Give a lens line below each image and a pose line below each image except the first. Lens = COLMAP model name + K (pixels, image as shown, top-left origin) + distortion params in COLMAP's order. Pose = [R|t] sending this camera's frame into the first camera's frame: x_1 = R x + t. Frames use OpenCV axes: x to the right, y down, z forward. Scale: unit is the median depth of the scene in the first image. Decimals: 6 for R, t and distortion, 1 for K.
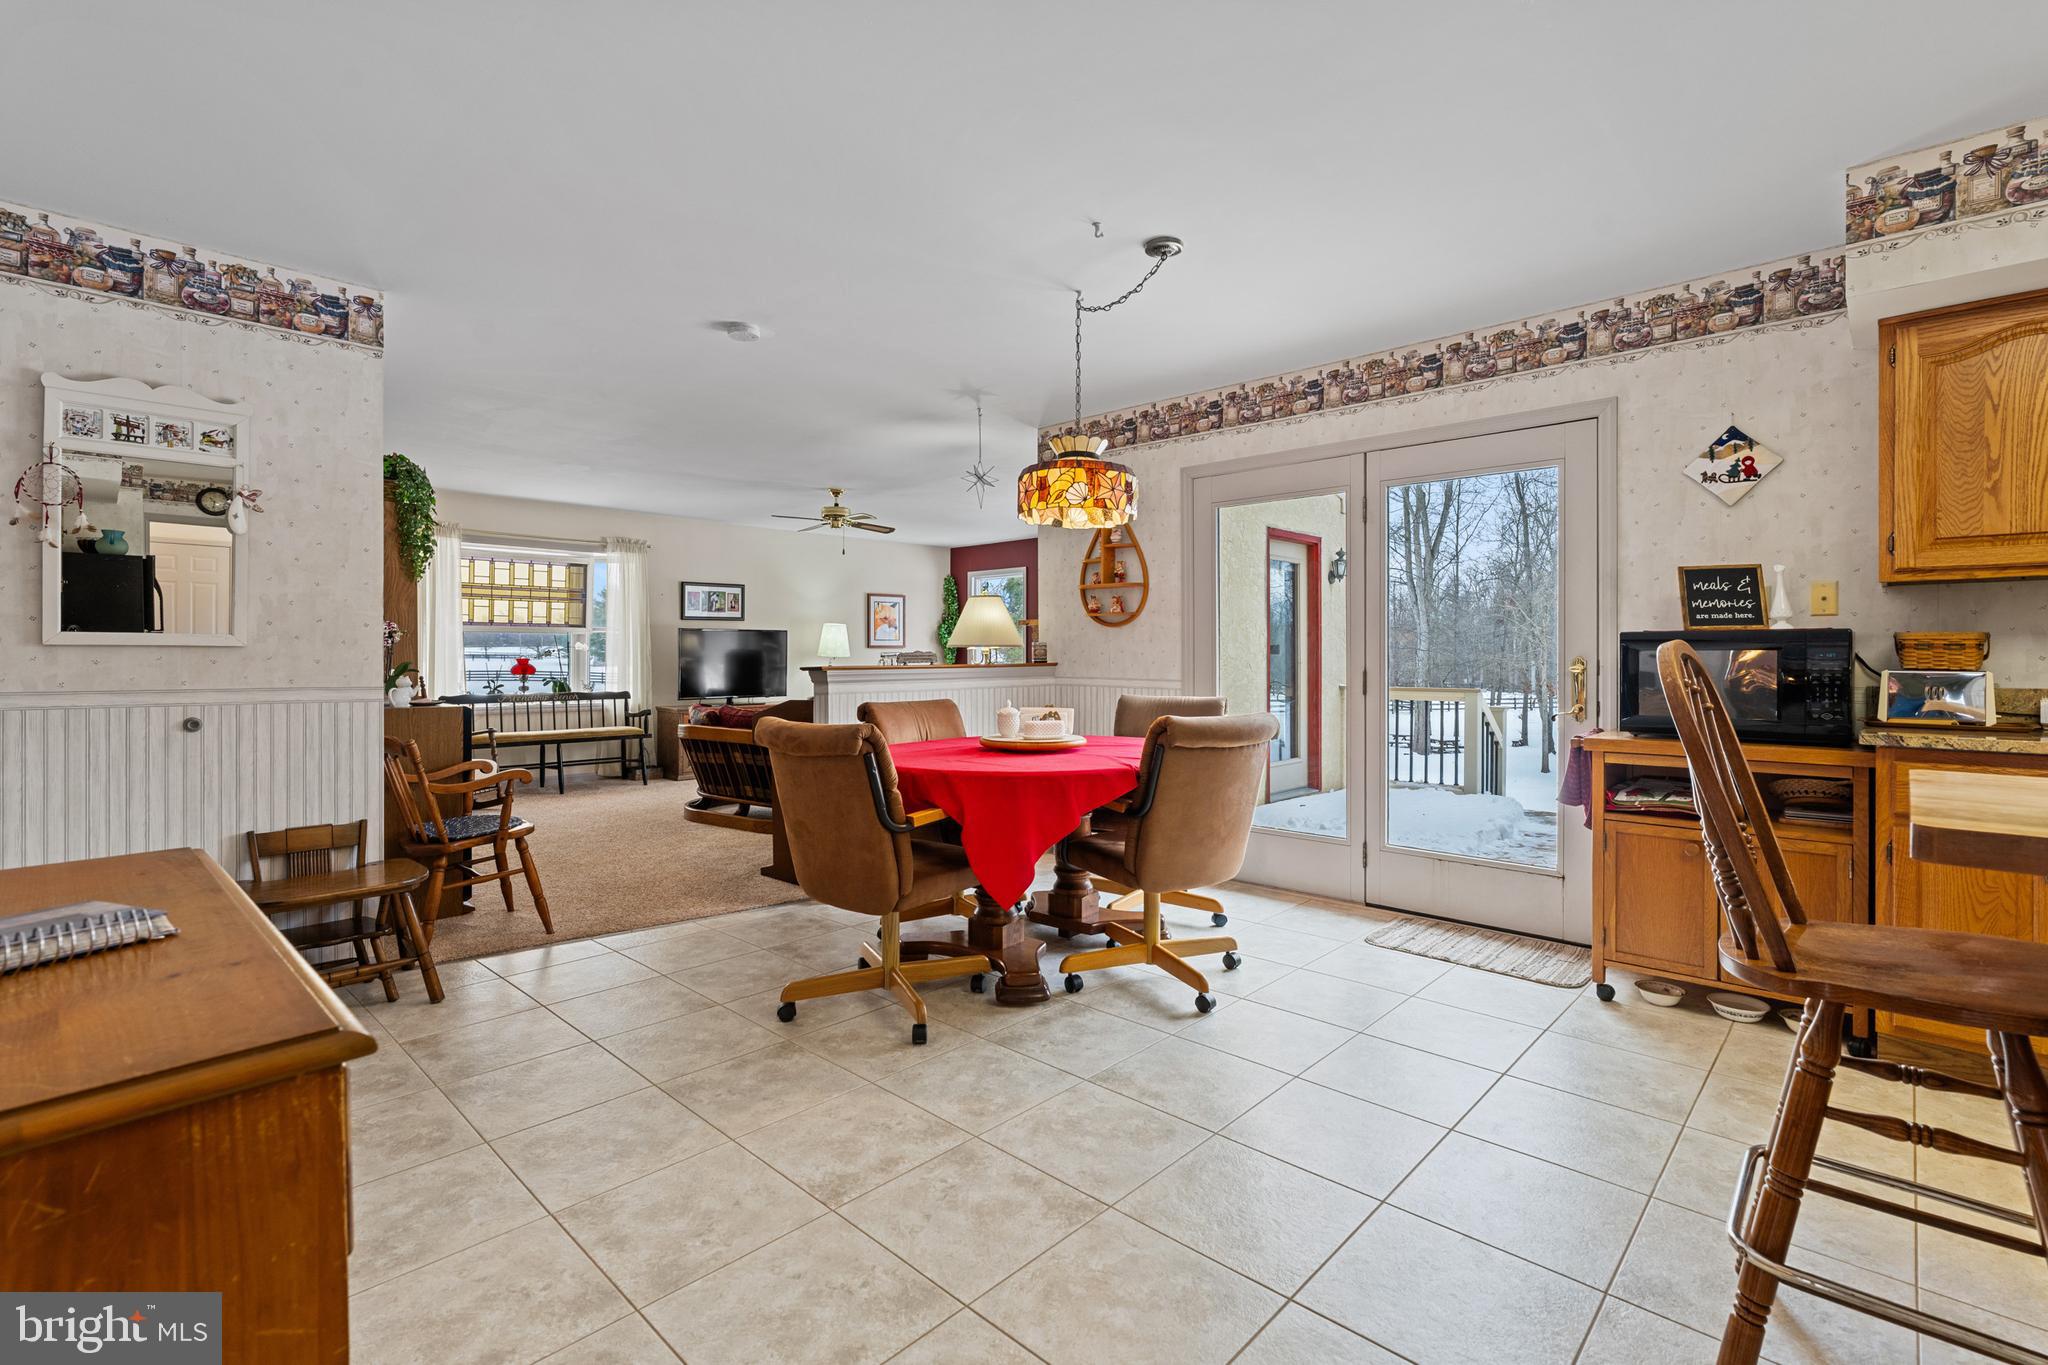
lens RADIAL K [[927.2, 0, 1026.1], [0, 927.2, 657.0], [0, 0, 1]] dist [-0.005925, 0.002159]
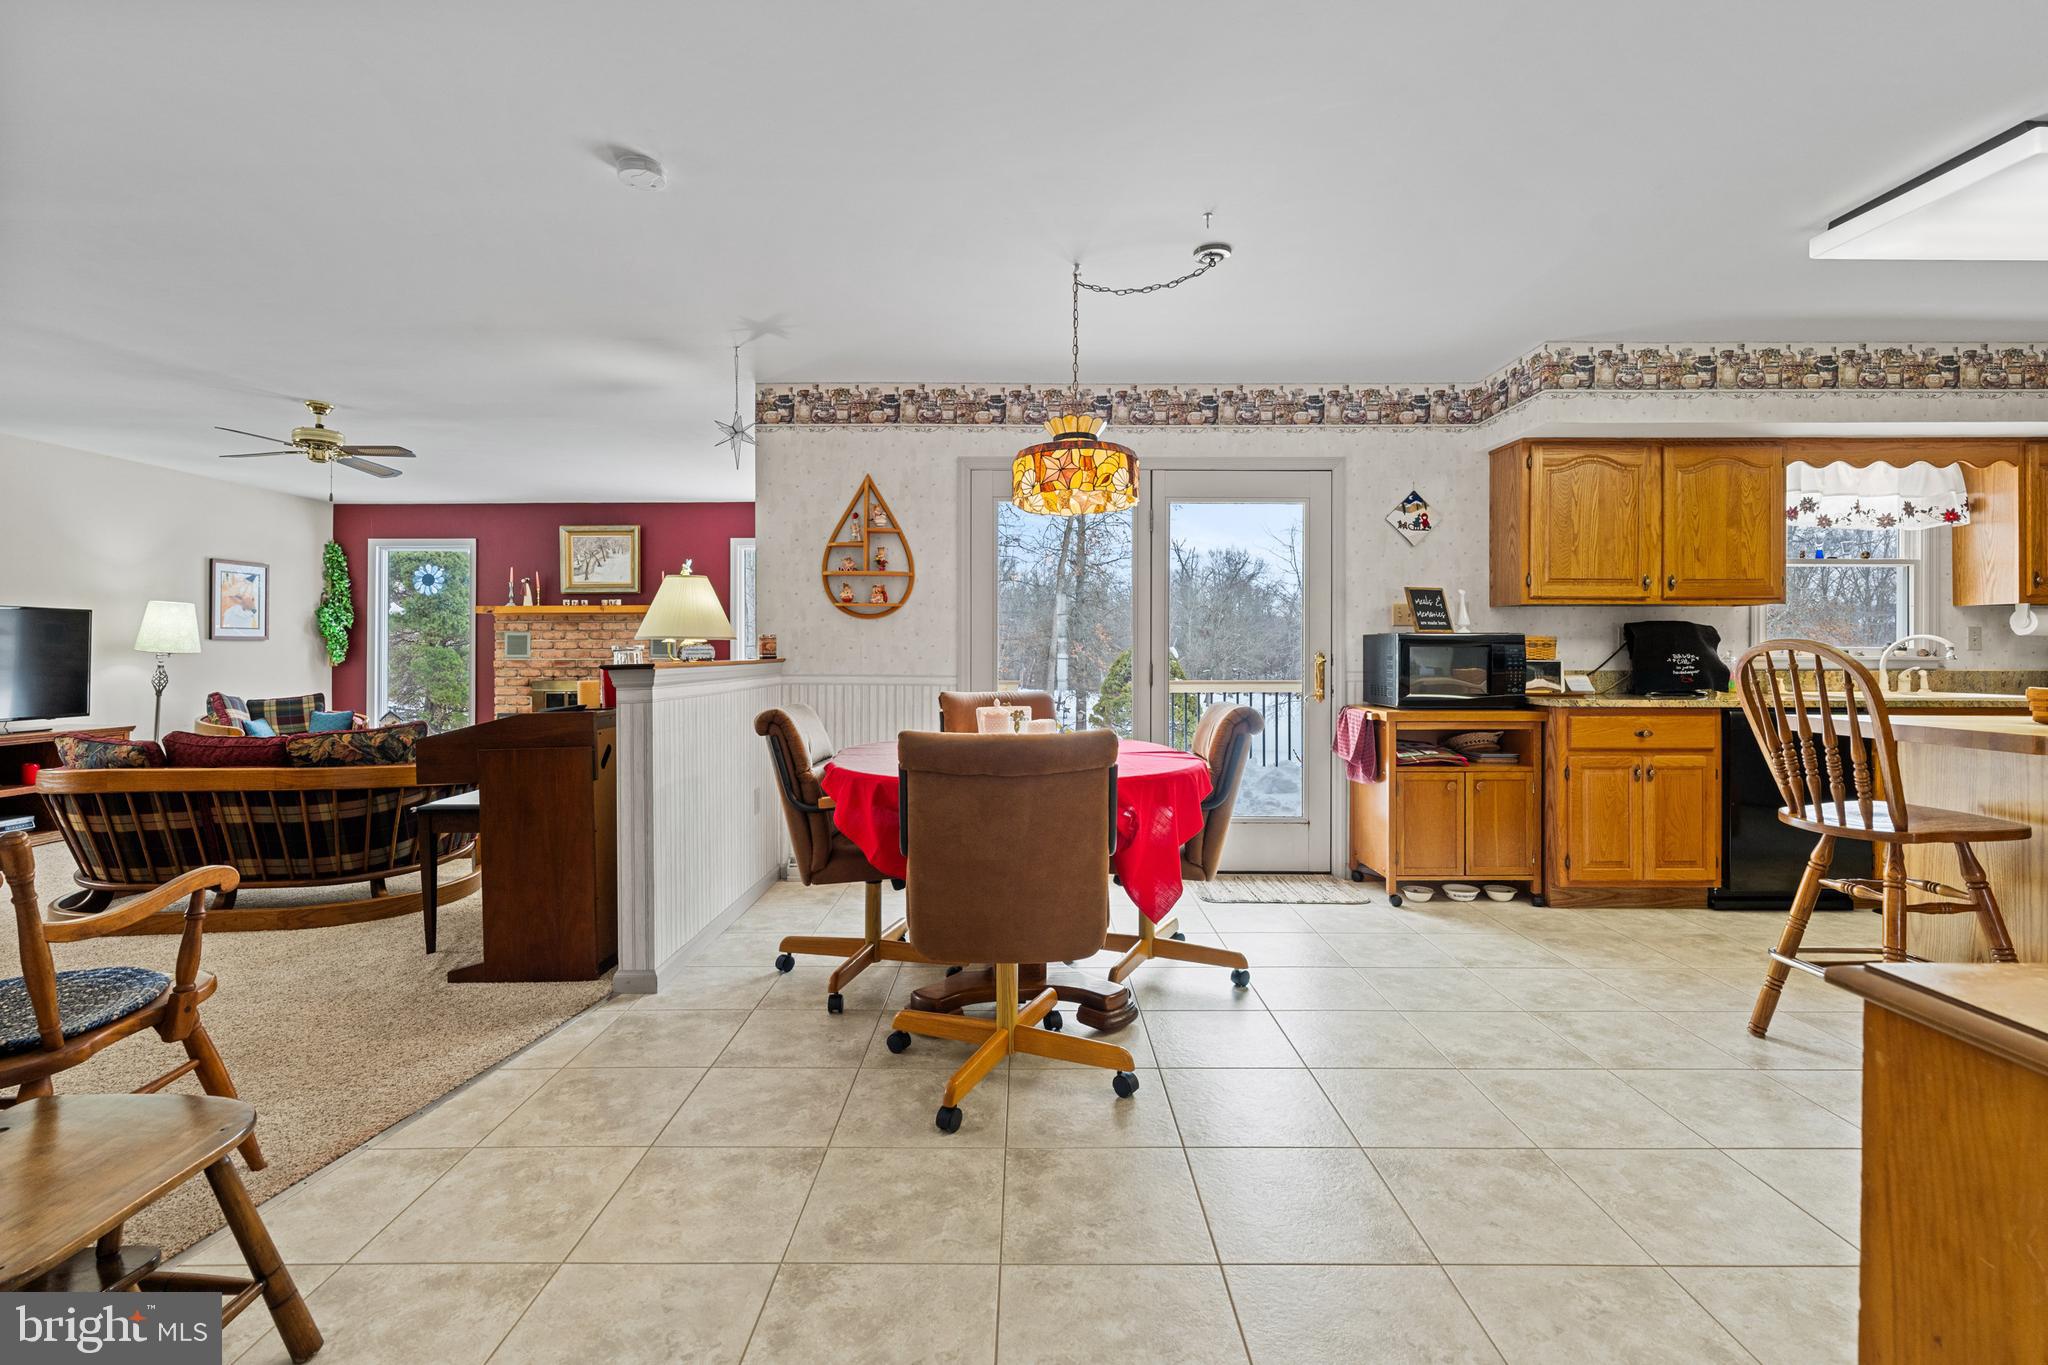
lens RADIAL K [[928.9, 0, 1019.1], [0, 928.9, 648.3], [0, 0, 1]] dist [-0.010495, 0.004539]
pose [[0.729416, 0.004281, 0.684057, -0.638029], [0.000320, 0.999978, -0.006599, 0.003808], [-0.684070, 0.005032, 0.729399, 0.354125]]
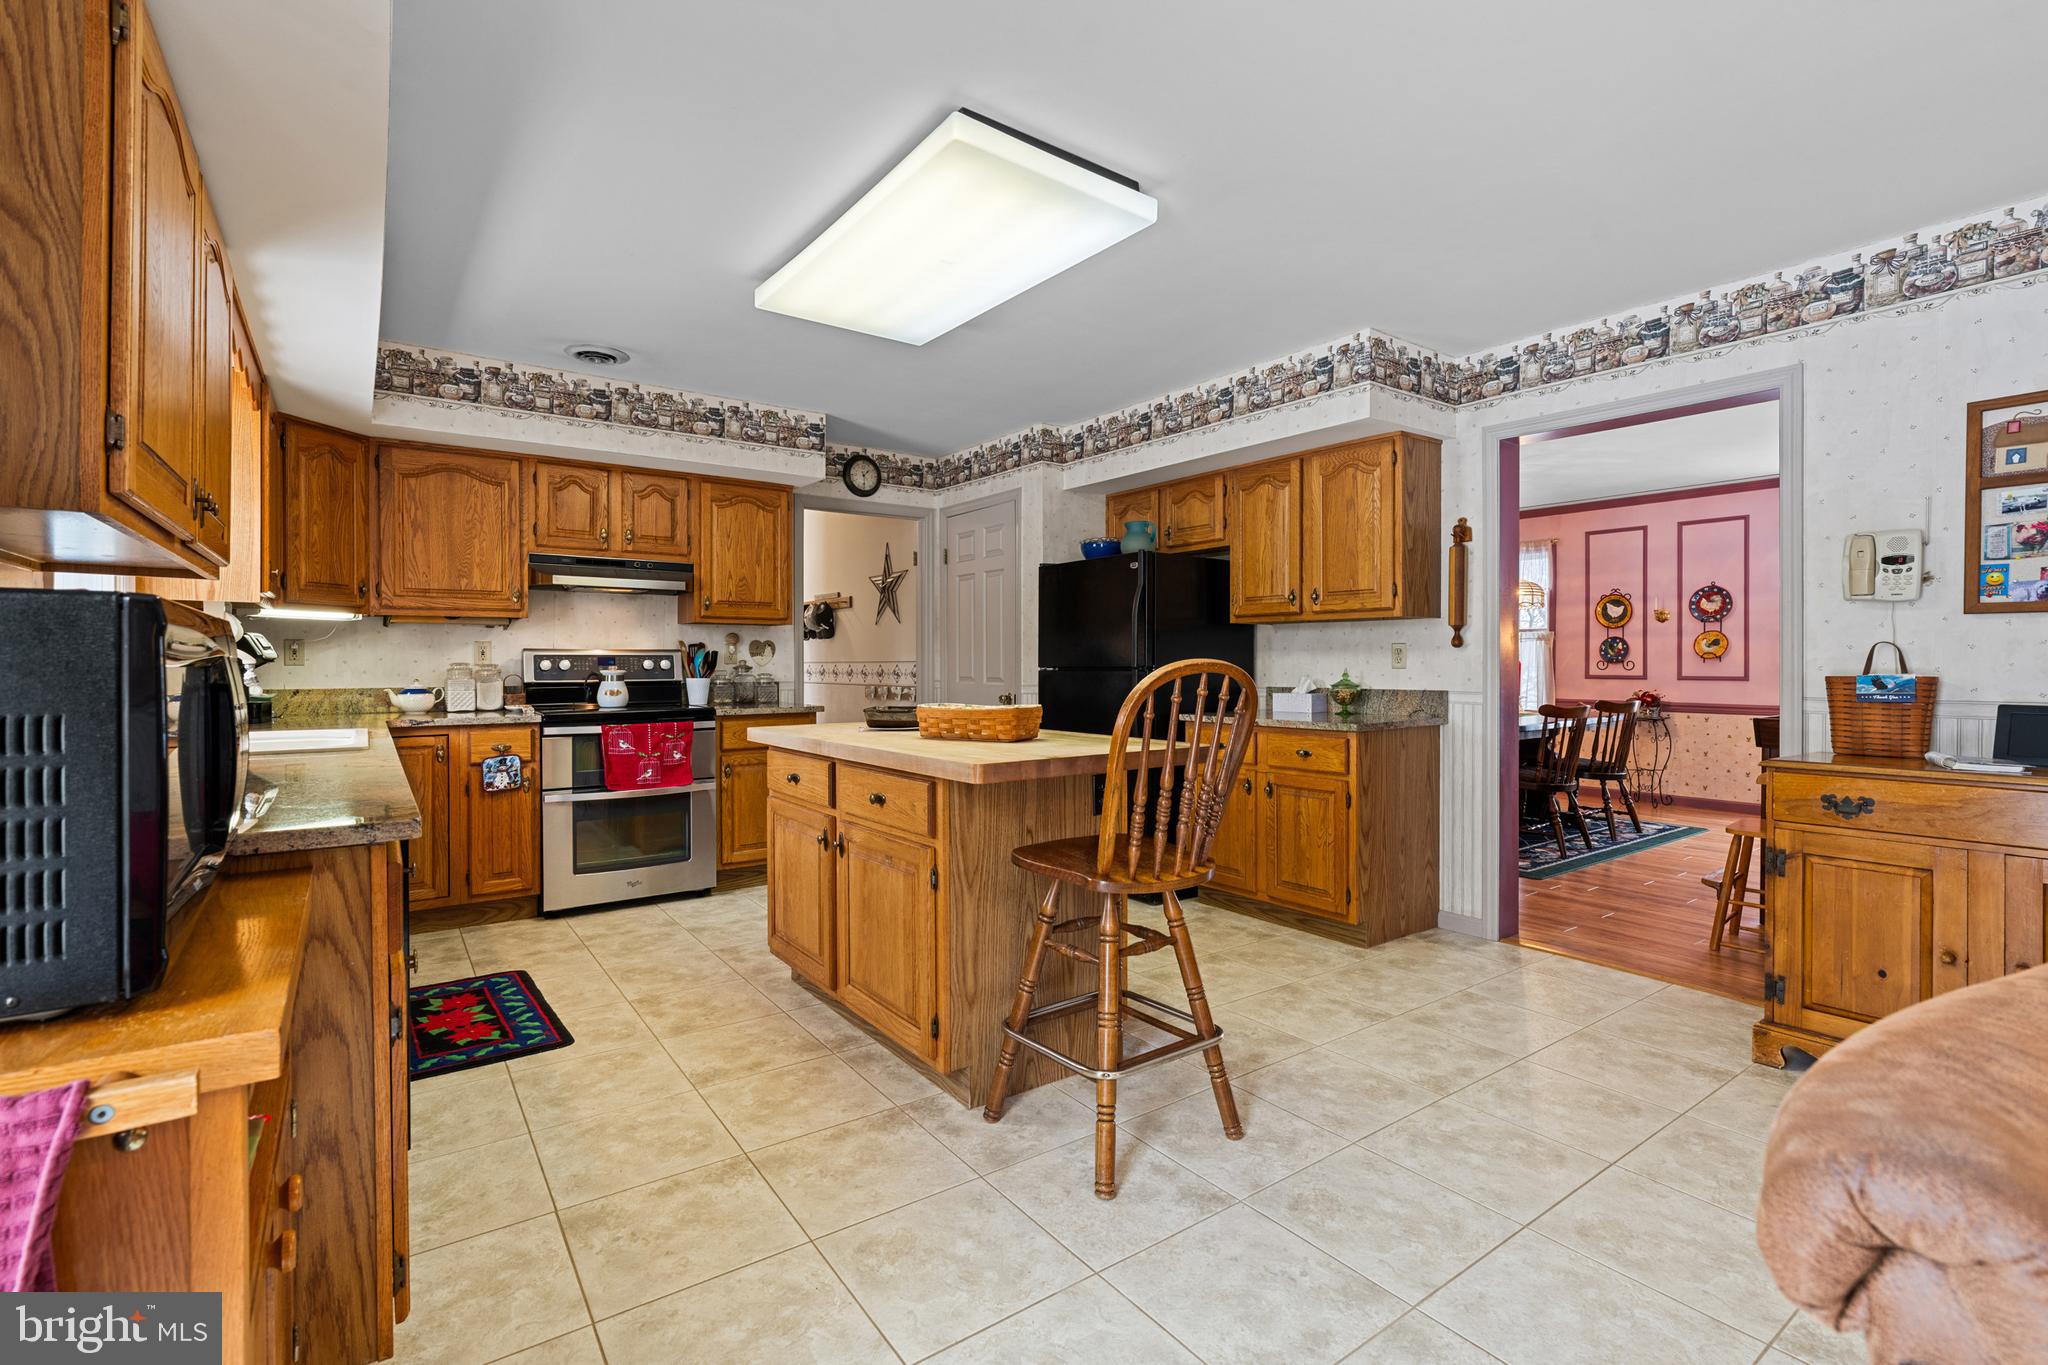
lens RADIAL K [[925.8, 0, 1026.0], [0, 925.8, 665.1], [0, 0, 1]] dist [-0.002639, 0.000048]
pose [[-0.982348, 0.000117, 0.187063, 0.332224], [0.001181, 0.999984, 0.005578, -0.008787], [-0.187059, 0.005700, -0.982332, 1.101032]]
